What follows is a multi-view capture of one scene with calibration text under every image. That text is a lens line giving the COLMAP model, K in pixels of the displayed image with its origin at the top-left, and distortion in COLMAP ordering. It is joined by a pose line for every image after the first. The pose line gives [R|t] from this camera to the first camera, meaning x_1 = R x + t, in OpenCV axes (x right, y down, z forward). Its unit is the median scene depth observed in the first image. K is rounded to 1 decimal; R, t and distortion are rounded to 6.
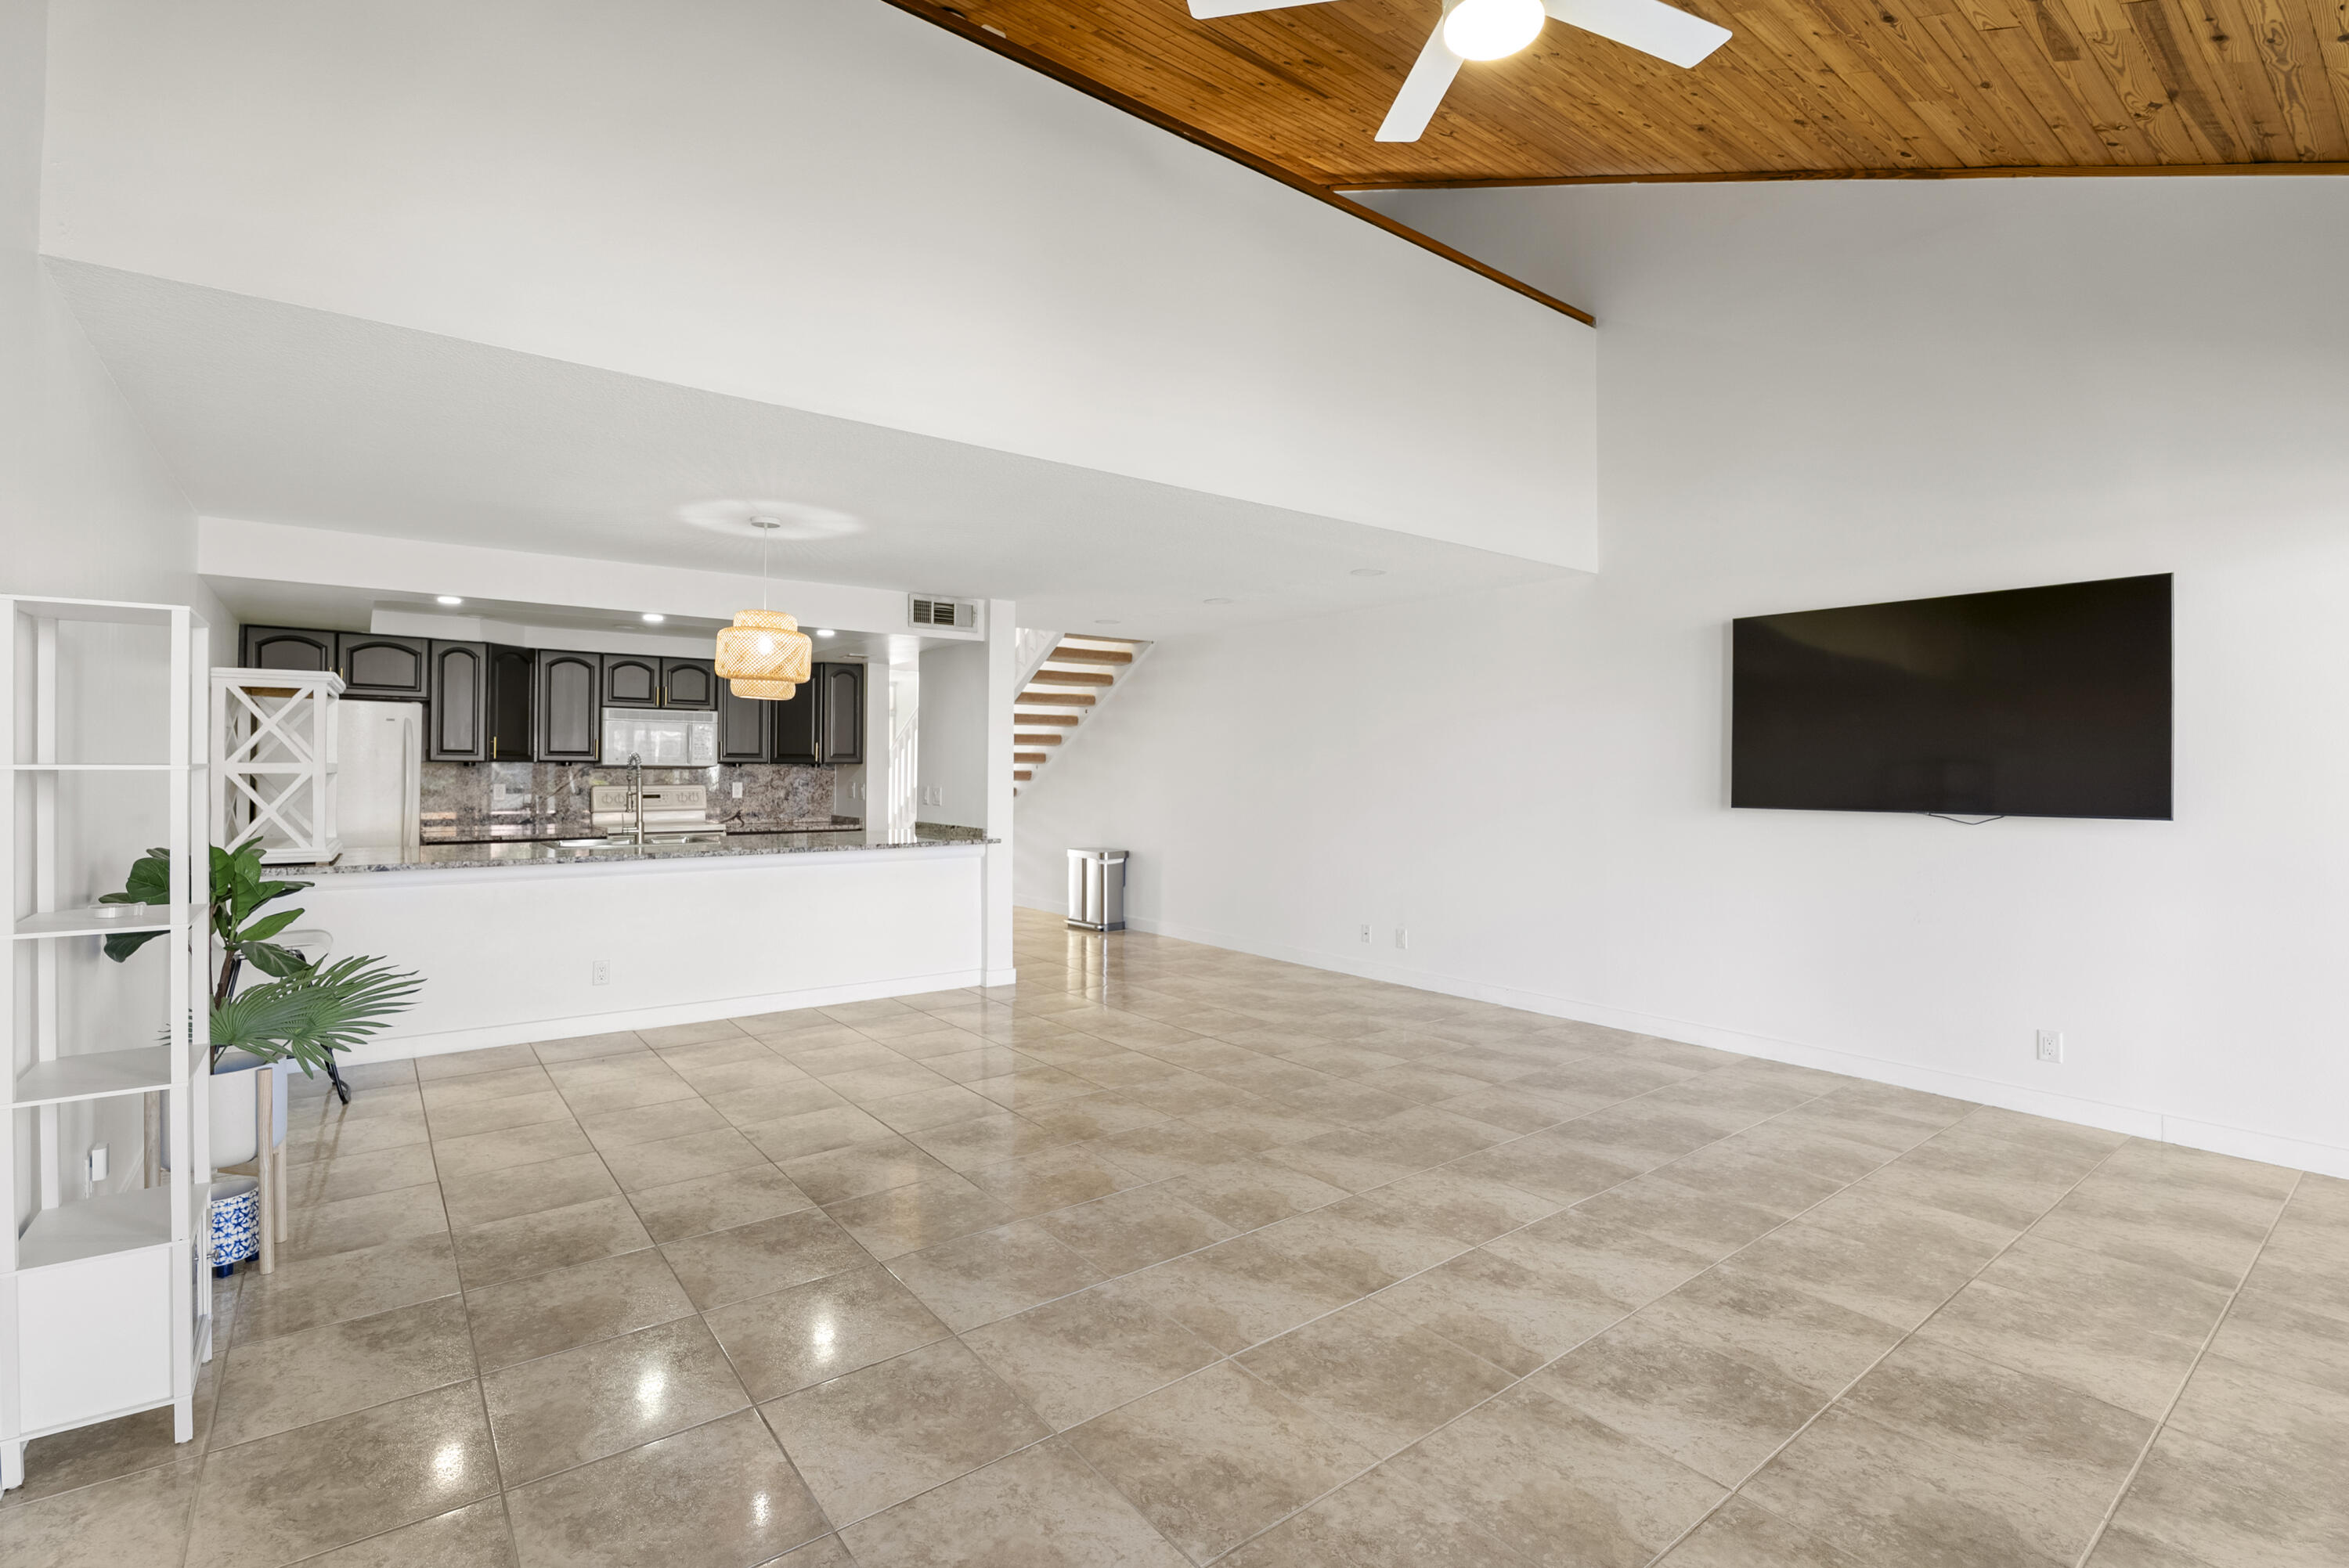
lens RADIAL K [[1048.0, 0, 1173.5], [0, 1048.0, 771.6], [0, 0, 1]] dist [0.004061, 0.000075]
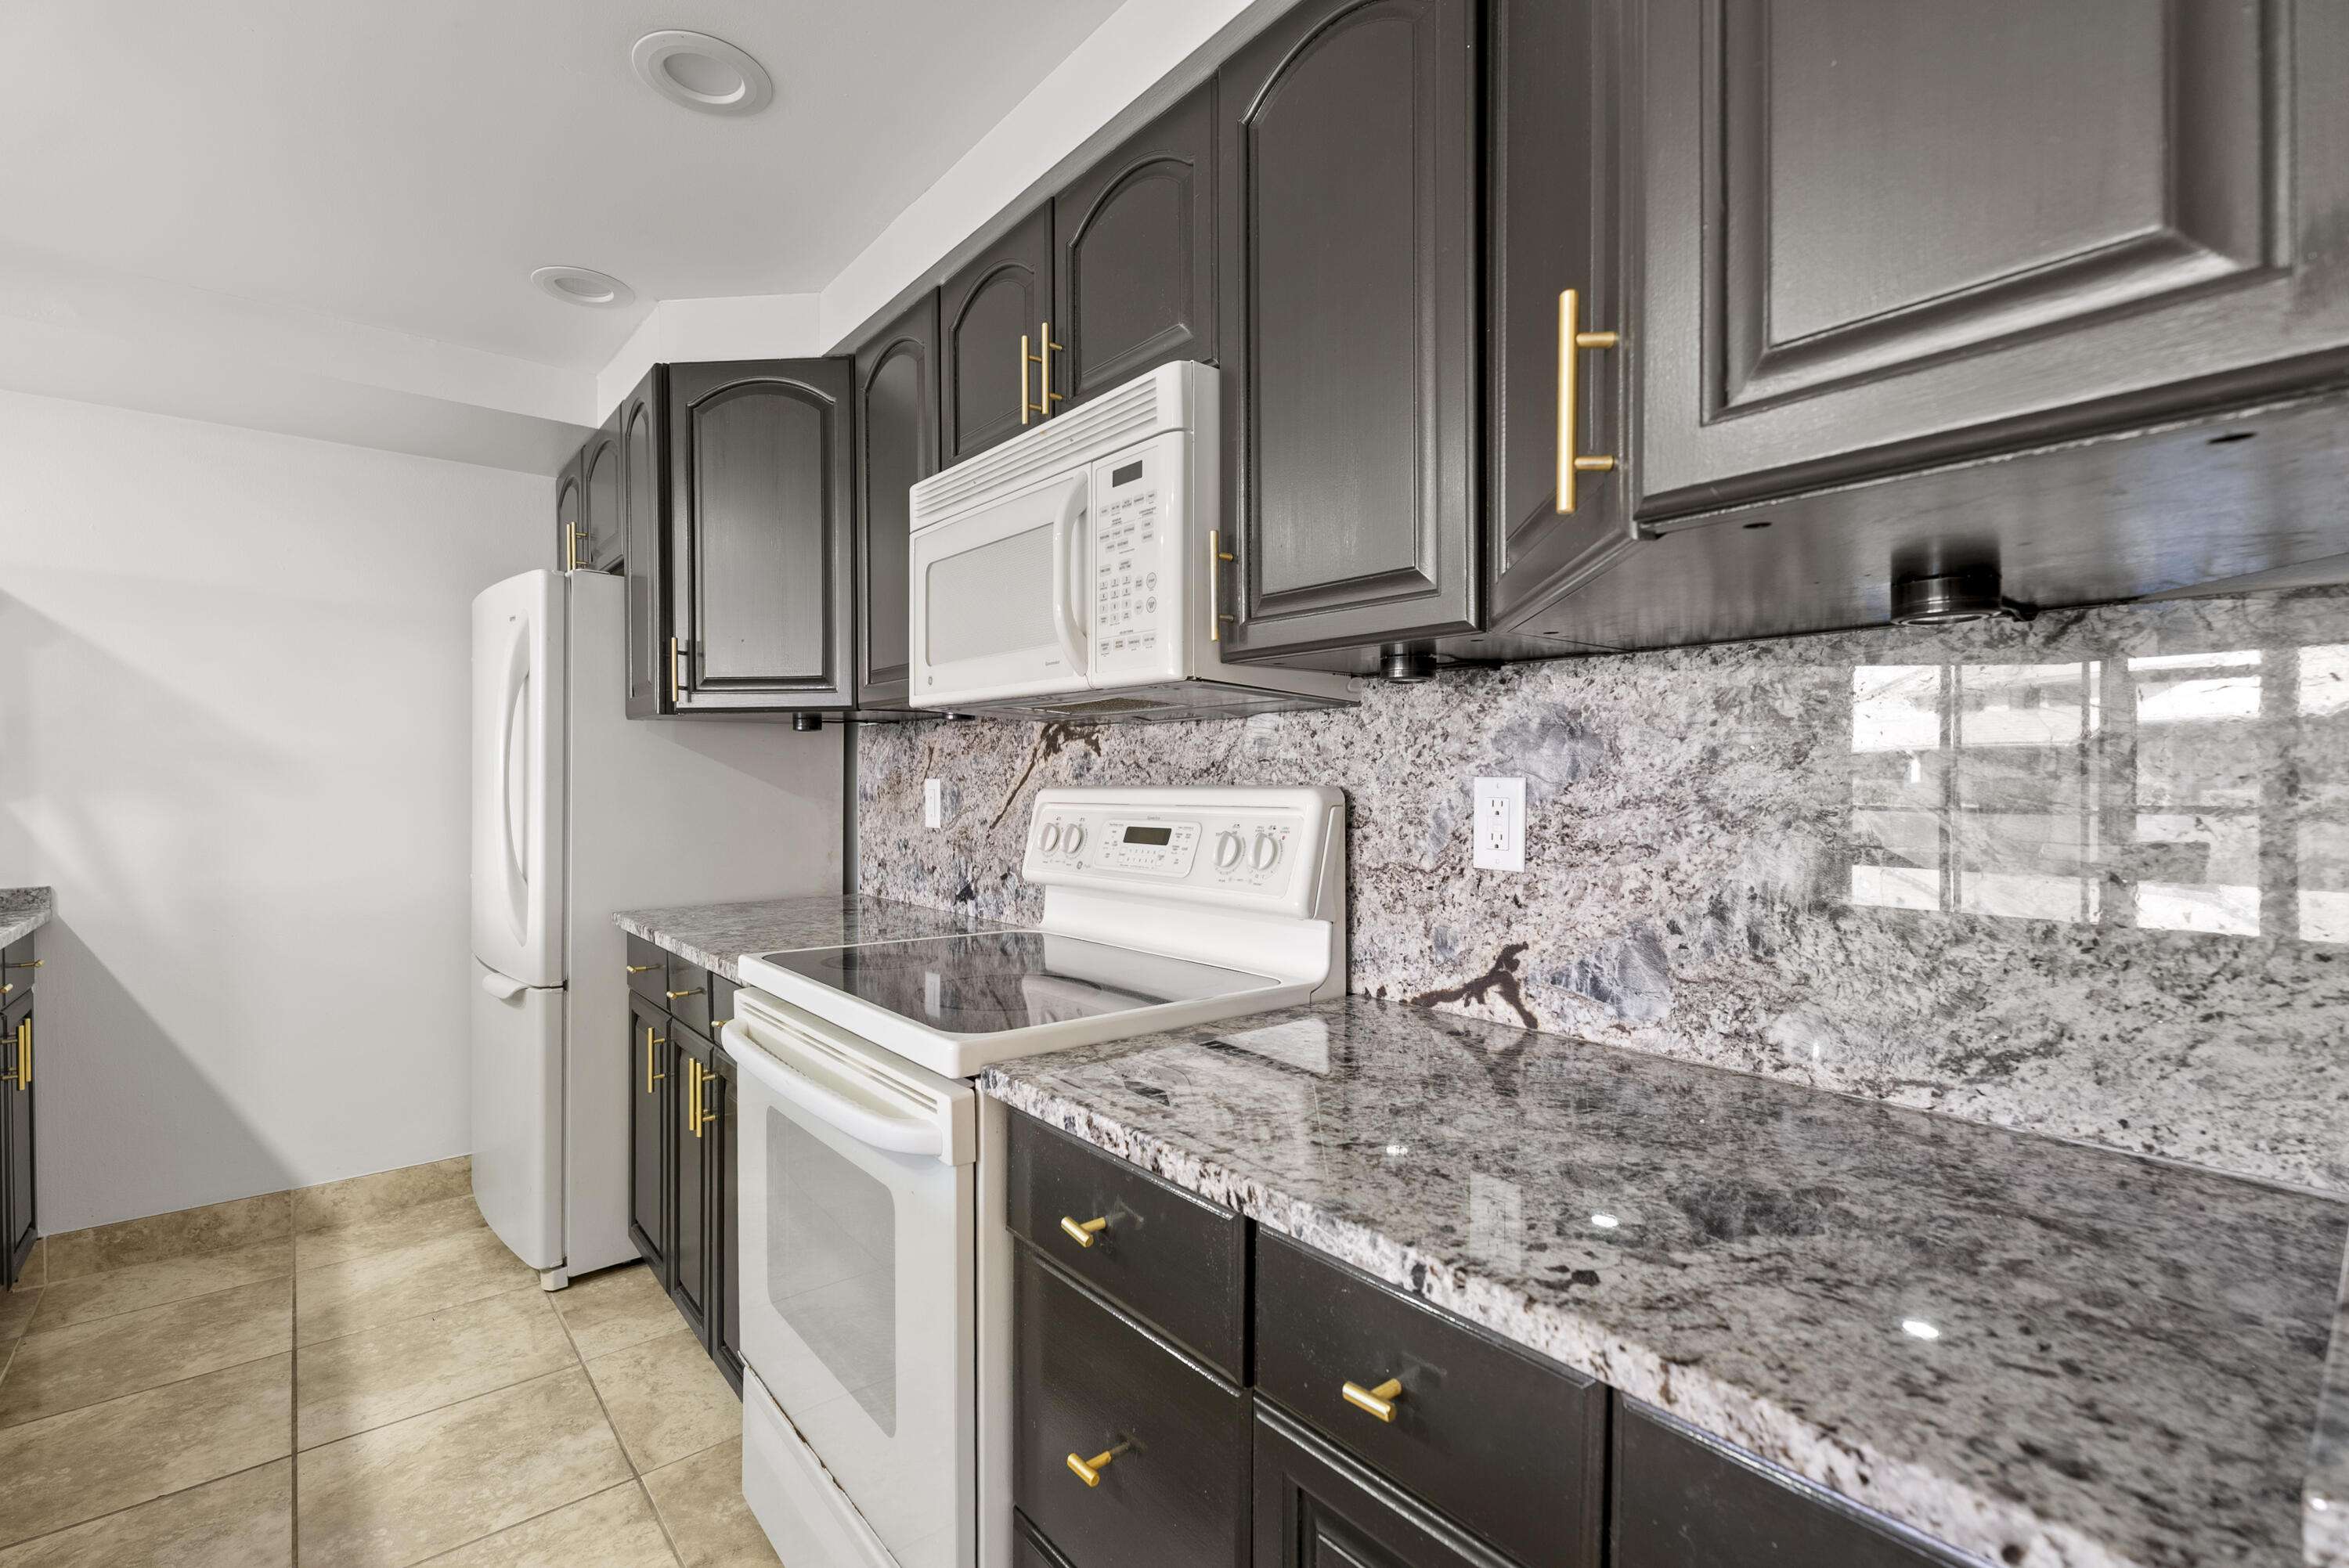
lens RADIAL K [[1048.0, 0, 1170.3], [0, 1048.0, 787.9], [0, 0, 1]] dist [0.004061, 0.000075]
pose [[0.022405, 0.009785, -0.999701, -0.281565], [-0.003033, 0.999948, 0.009719, 0.012157], [0.999744, 0.002815, 0.022434, 1.056255]]
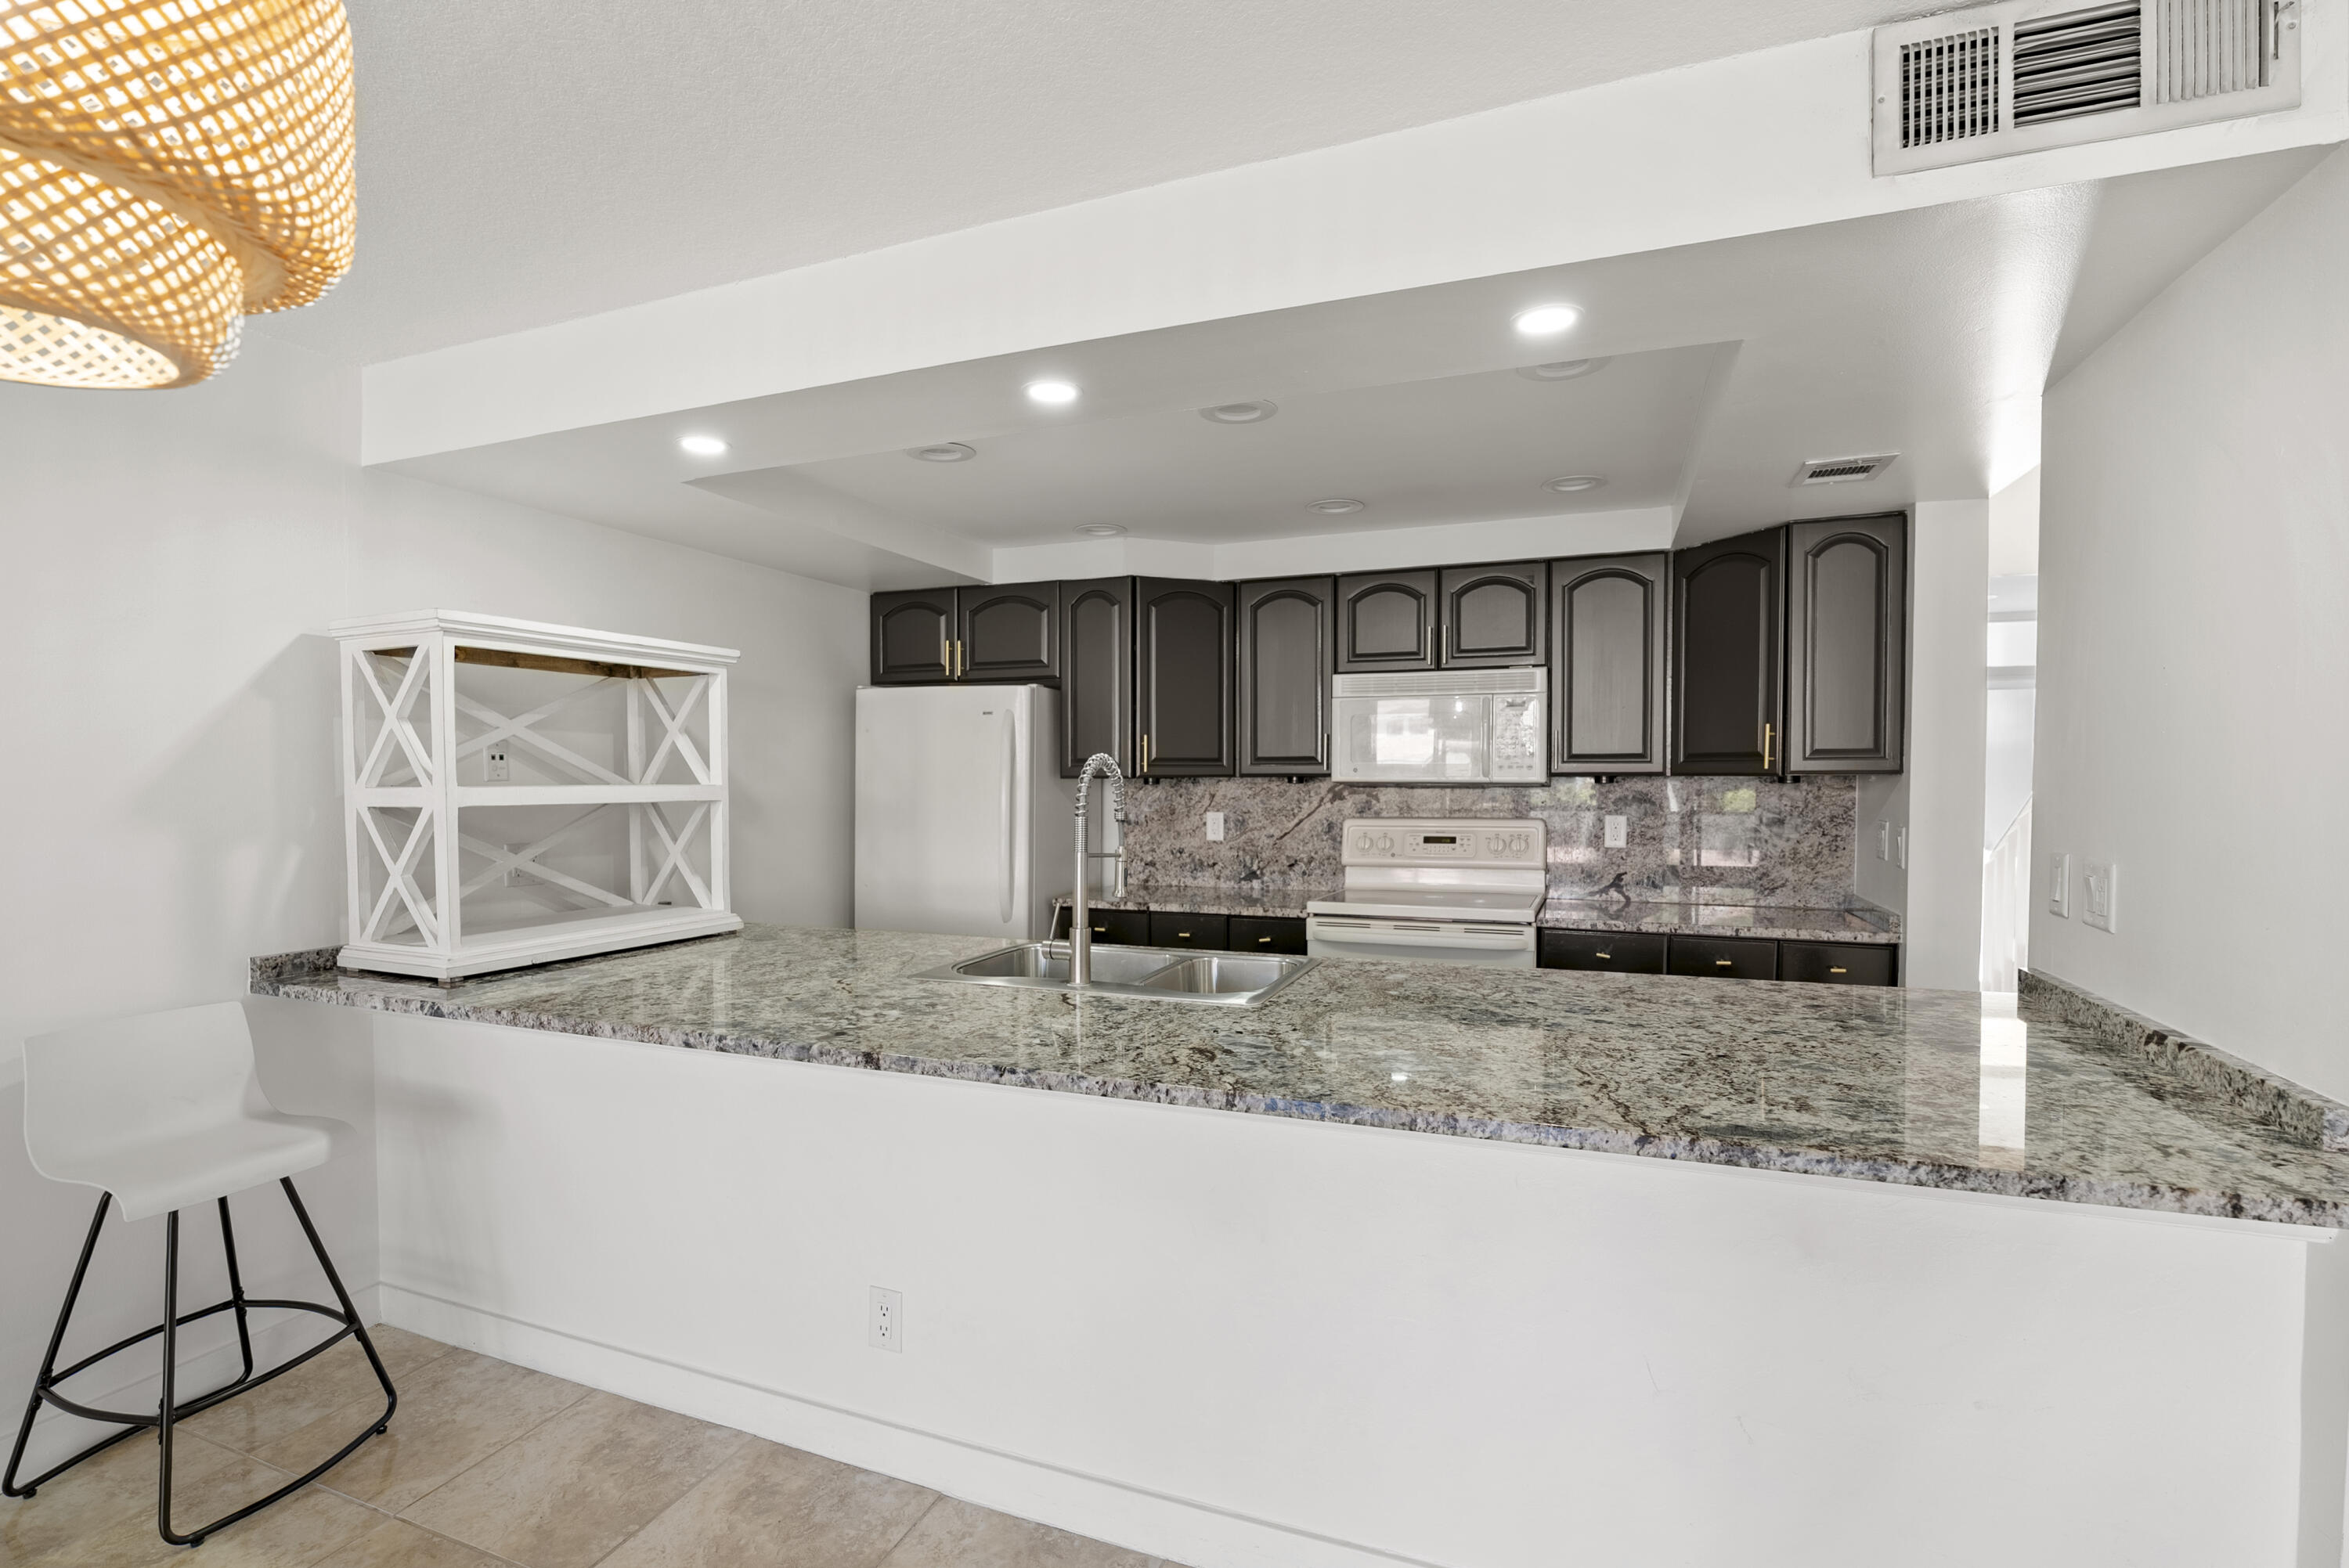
lens RADIAL K [[1048.0, 0, 1199.5], [0, 1048.0, 783.0], [0, 0, 1]] dist [0.004061, 0.000075]
pose [[0.492936, 0.002698, -0.870061, -0.104418], [0.001437, 0.999991, 0.003915, -0.007028], [0.870064, -0.003180, 0.492928, 0.670334]]
